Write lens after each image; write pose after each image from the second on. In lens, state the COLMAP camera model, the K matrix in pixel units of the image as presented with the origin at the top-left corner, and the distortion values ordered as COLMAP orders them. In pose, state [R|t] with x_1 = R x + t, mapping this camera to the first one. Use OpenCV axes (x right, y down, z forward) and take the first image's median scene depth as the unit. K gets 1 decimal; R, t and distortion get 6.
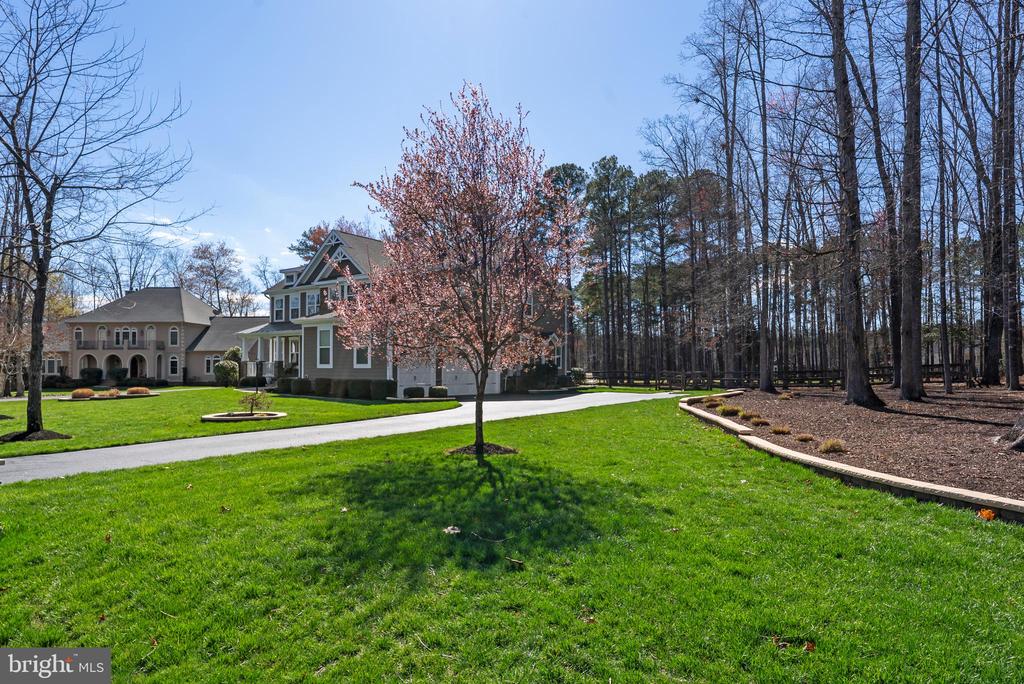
lens RADIAL K [[617.2, 0, 510.3], [0, 617.2, 375.3], [0, 0, 1]] dist [0.019195, -0.000045]
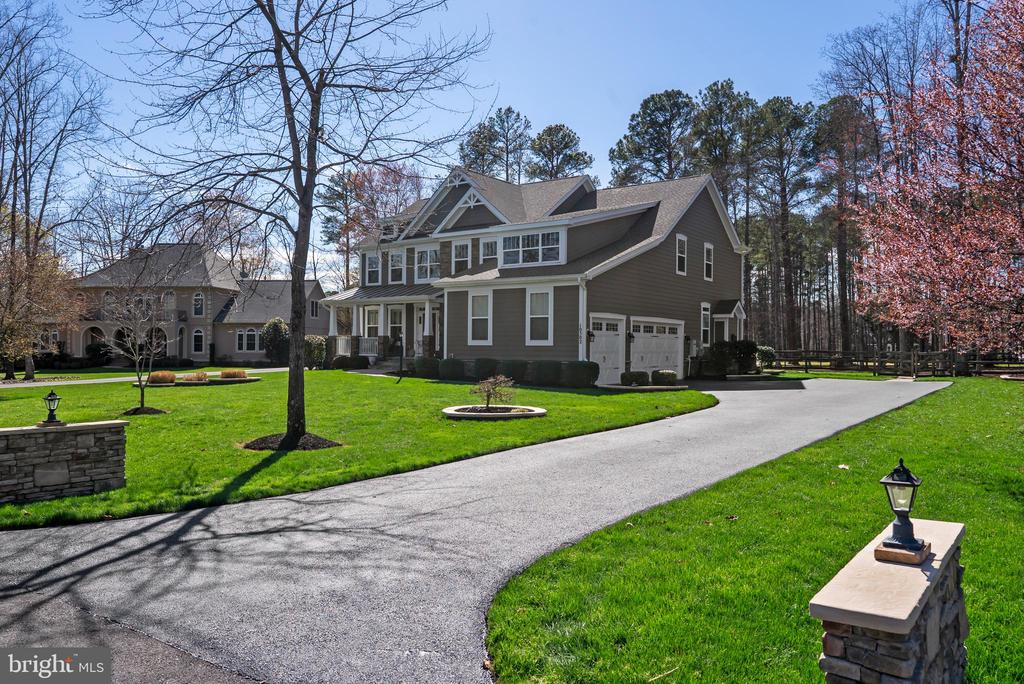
lens RADIAL K [[749.9, 0, 518.9], [0, 749.9, 346.0], [0, 0, 1]] dist [0.016967, -0.005202]
pose [[0.999910, 0.003760, -0.012873, -0.175981], [-0.003901, 0.999932, -0.010984, -0.000622], [0.012831, 0.011033, 0.999857, 0.058453]]
